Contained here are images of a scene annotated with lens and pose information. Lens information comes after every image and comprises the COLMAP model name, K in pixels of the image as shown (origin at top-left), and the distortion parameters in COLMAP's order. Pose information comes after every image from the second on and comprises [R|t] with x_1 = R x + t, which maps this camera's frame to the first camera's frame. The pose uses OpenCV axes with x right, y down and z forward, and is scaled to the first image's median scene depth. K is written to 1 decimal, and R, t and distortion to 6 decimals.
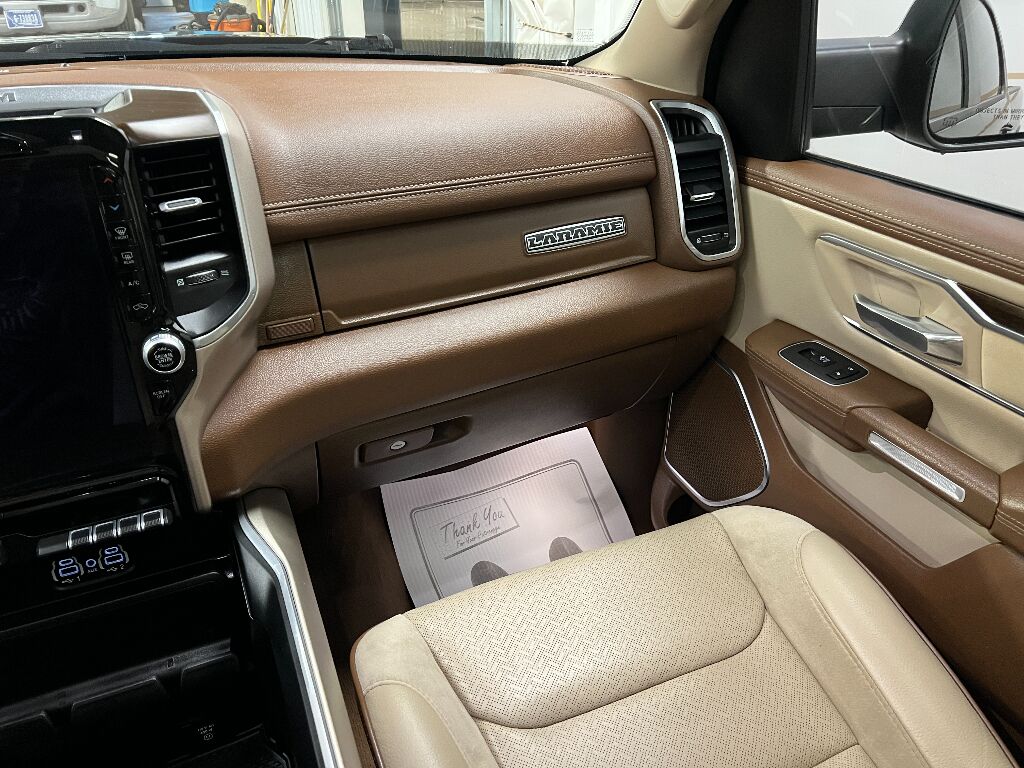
lens RADIAL K [[786.3, 0, 517.3], [0, 786.3, 386.4], [0, 0, 1]] dist [0.058687, -0.062844]
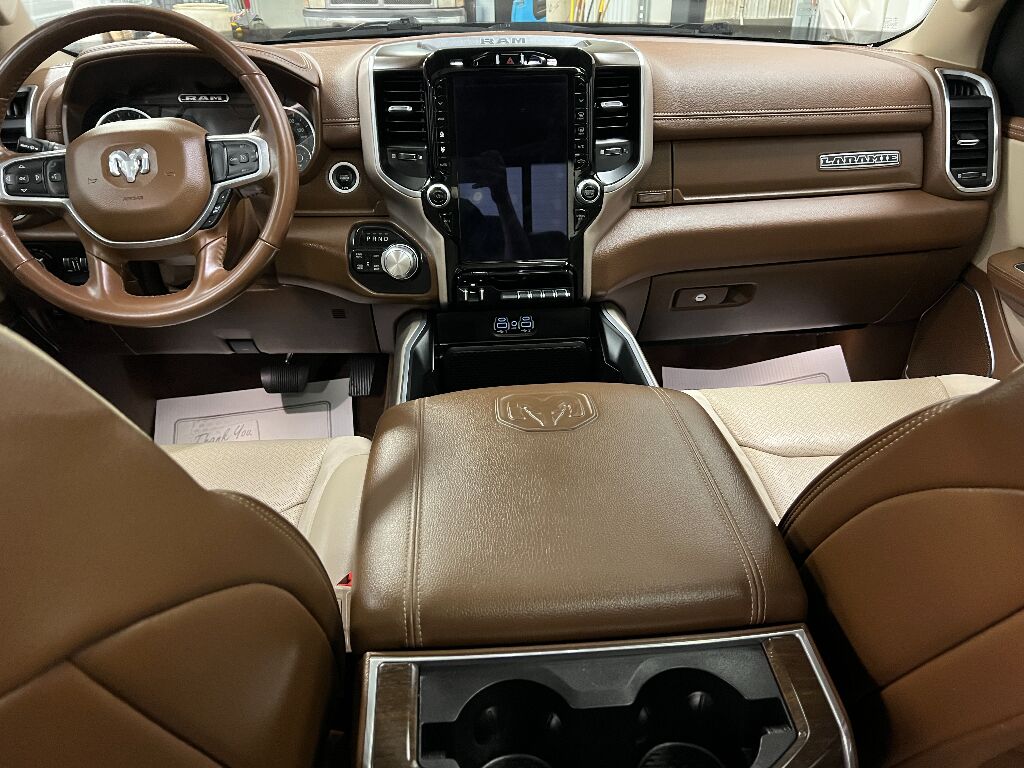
lens RADIAL K [[786.3, 0, 517.3], [0, 786.3, 386.4], [0, 0, 1]] dist [0.058687, -0.062844]
pose [[0.945472, 0.152100, -0.288009, -0.029456], [-0.160778, 0.986969, -0.006573, 0.296966], [0.283256, 0.052520, 0.957605, -0.464306]]
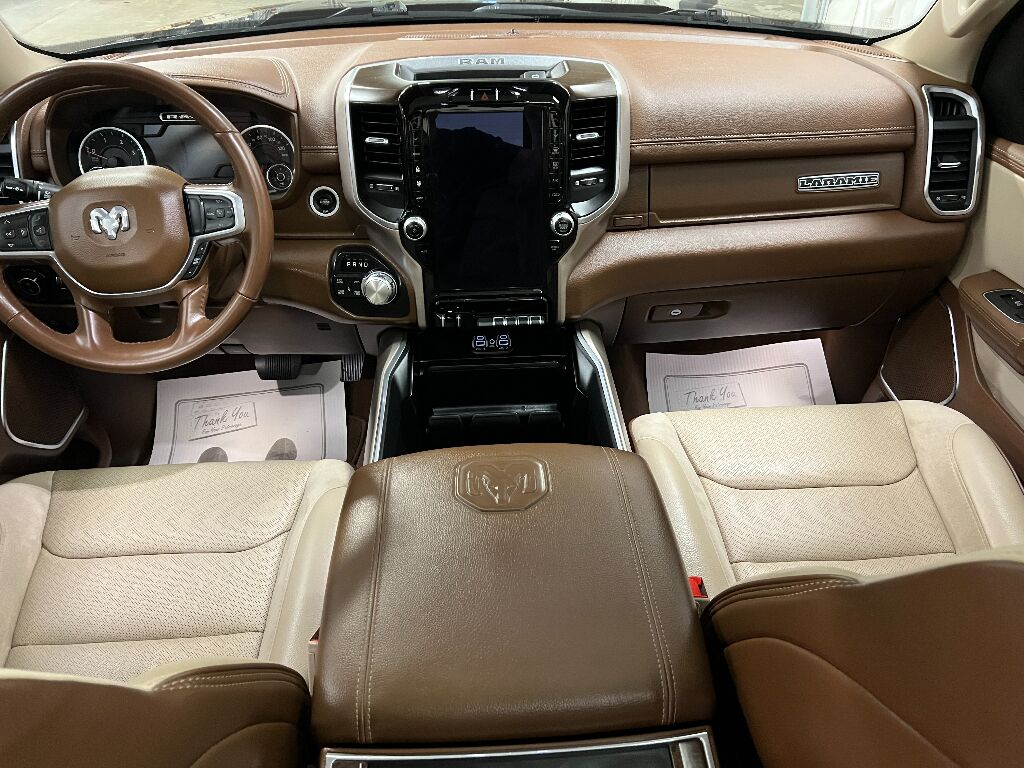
lens RADIAL K [[786.3, 0, 517.3], [0, 786.3, 386.4], [0, 0, 1]] dist [0.058687, -0.062844]
pose [[0.937910, 0.202308, -0.281773, 0.012418], [-0.173261, 0.976948, 0.124715, 0.077953], [0.300508, -0.068151, 0.951341, -0.500446]]
